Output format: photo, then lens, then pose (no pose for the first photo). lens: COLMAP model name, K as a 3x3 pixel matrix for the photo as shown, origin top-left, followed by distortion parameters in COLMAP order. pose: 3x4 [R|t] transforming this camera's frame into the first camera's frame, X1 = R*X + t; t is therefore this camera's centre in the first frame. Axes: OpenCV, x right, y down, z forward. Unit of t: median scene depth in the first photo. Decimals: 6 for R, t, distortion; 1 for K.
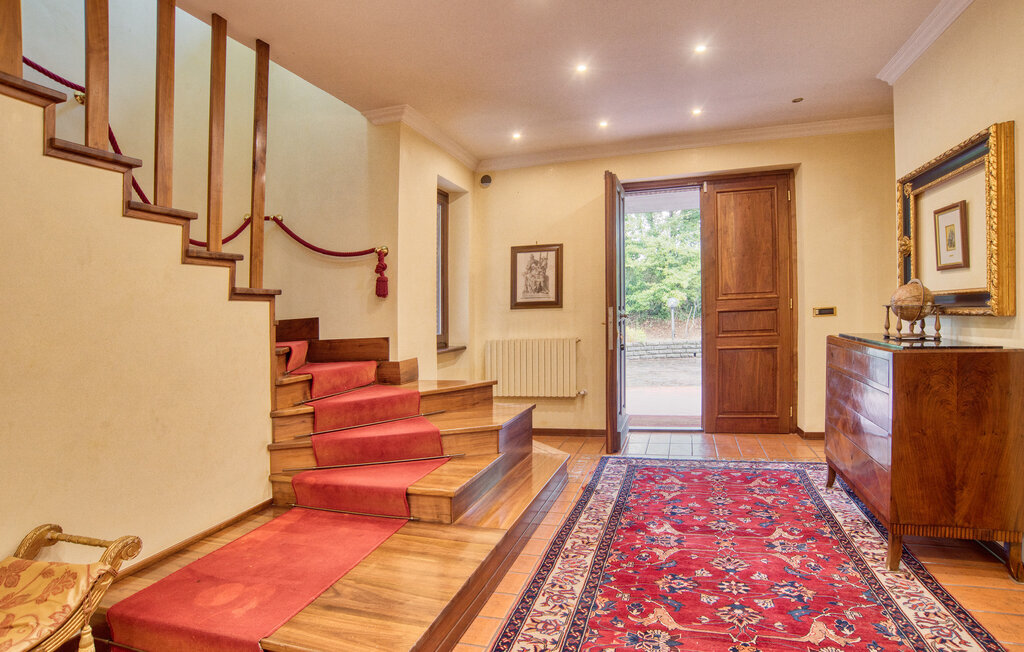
lens RADIAL K [[520.7, 0, 524.6], [0, 520.7, 328.7], [0, 0, 1]] dist [-0.095916, 0.044407]
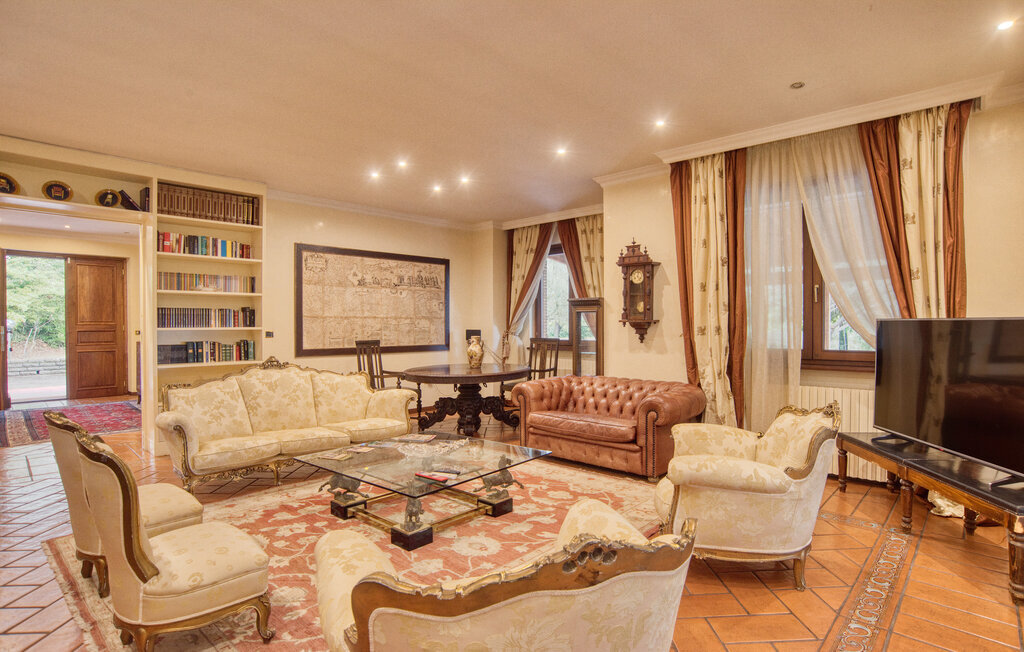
lens RADIAL K [[520.7, 0, 524.6], [0, 520.7, 328.7], [0, 0, 1]] dist [-0.095916, 0.044407]
pose [[0.430338, 0.015095, 0.902542, -0.375325], [0.027876, 0.999161, -0.030003, 0.038268], [-0.902237, 0.038071, 0.429556, -0.842894]]
